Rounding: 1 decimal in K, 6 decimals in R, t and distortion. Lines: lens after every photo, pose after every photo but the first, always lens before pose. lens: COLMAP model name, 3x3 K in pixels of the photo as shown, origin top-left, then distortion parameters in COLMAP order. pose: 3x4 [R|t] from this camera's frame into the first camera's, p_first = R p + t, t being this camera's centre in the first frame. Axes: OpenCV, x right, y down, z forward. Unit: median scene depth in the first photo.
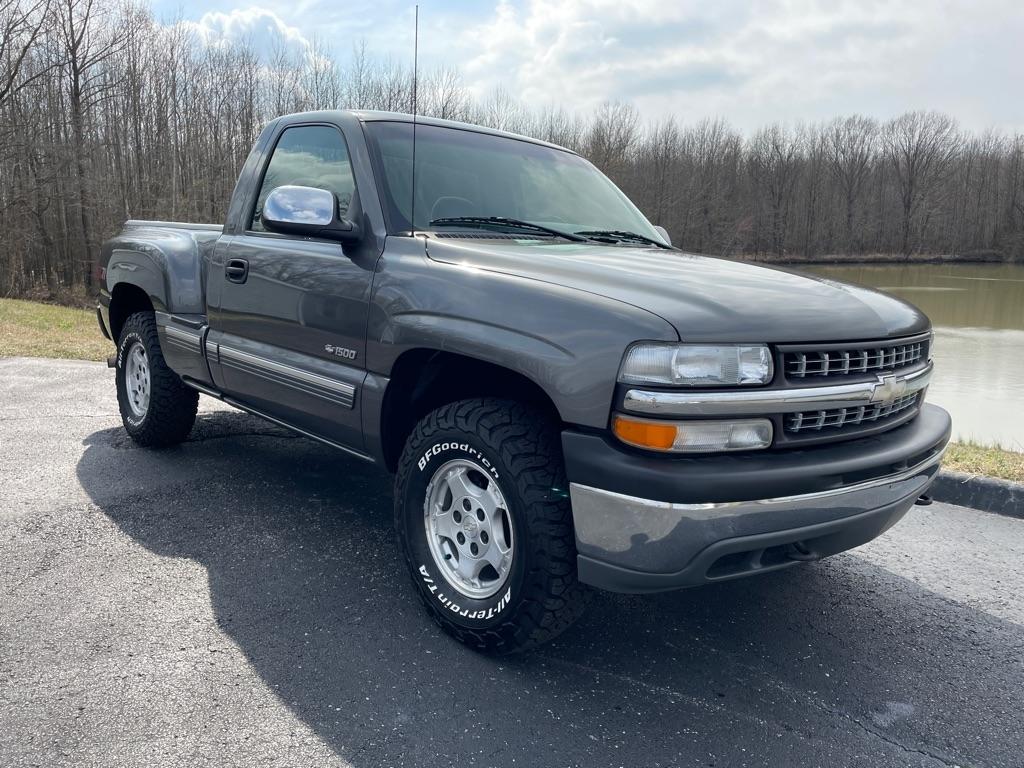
lens RADIAL K [[770.3, 0, 515.1], [0, 770.3, 383.1], [0, 0, 1]] dist [0.090664, -0.107693]
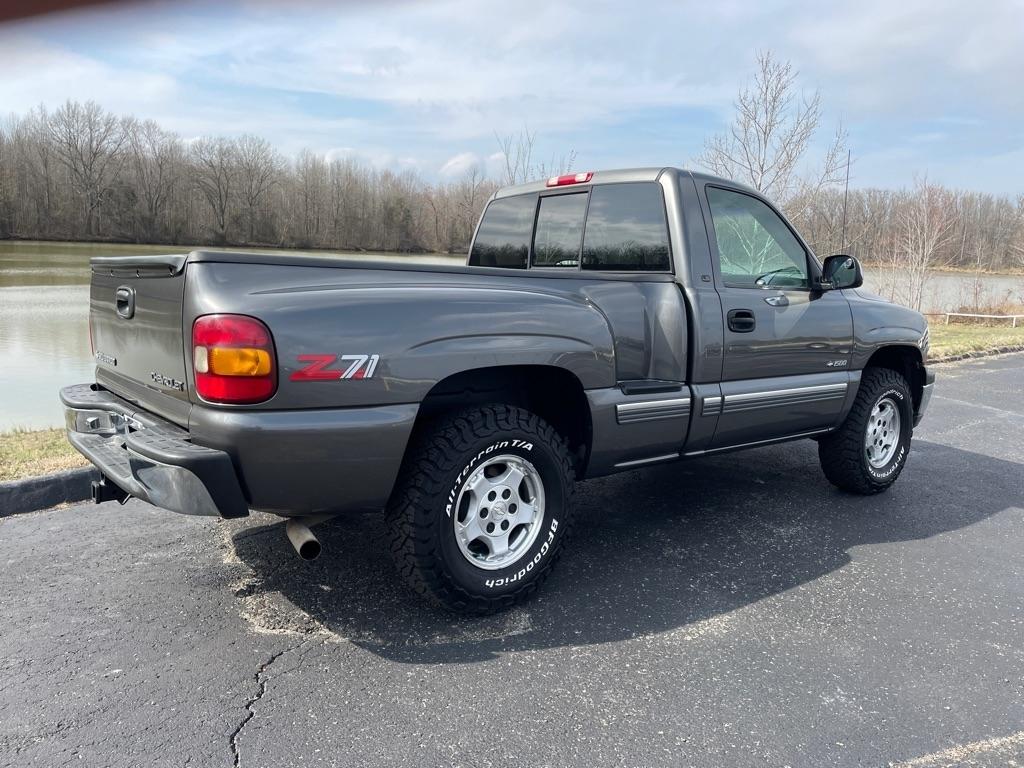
lens RADIAL K [[772.2, 0, 510.9], [0, 772.2, 380.2], [0, 0, 1]] dist [0.093233, -0.117092]
pose [[0.064790, -0.180021, 0.981527, -1.733767], [0.139159, 0.975612, 0.169751, -0.349266], [-0.988148, 0.125590, 0.088262, 1.469199]]
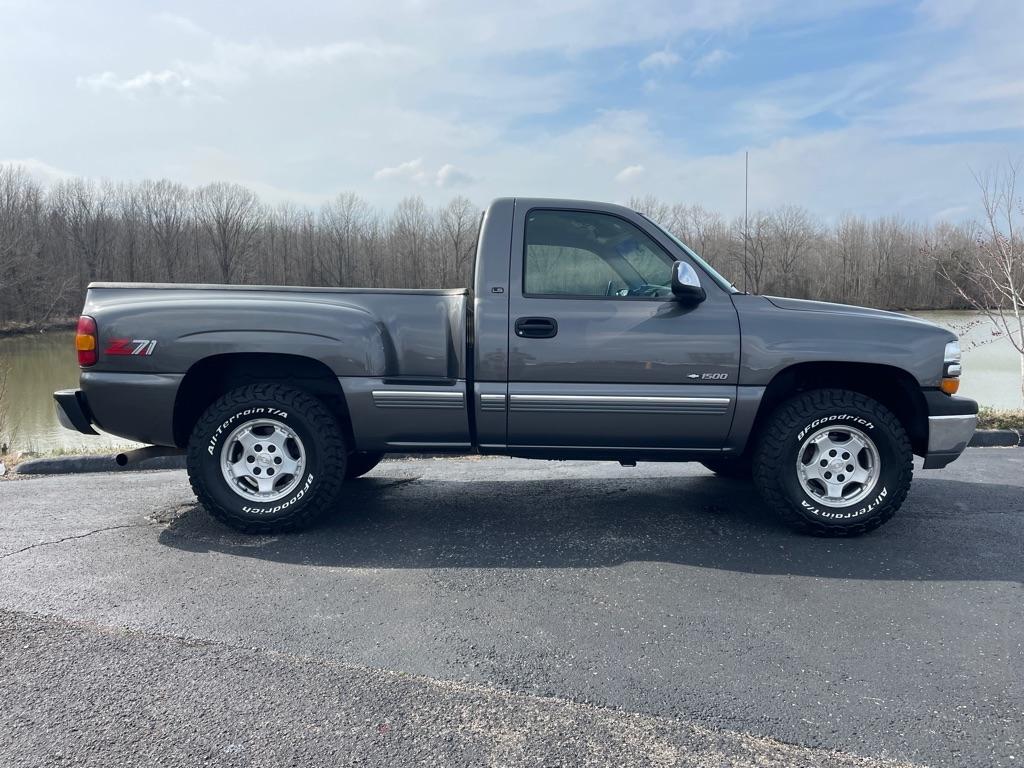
lens RADIAL K [[770.3, 0, 516.2], [0, 770.3, 381.2], [0, 0, 1]] dist [0.090664, -0.107693]
pose [[0.669085, -0.091280, 0.737559, -1.484500], [0.148479, 0.988839, -0.012317, -0.065525], [-0.728203, 0.117753, 0.675171, 0.291716]]
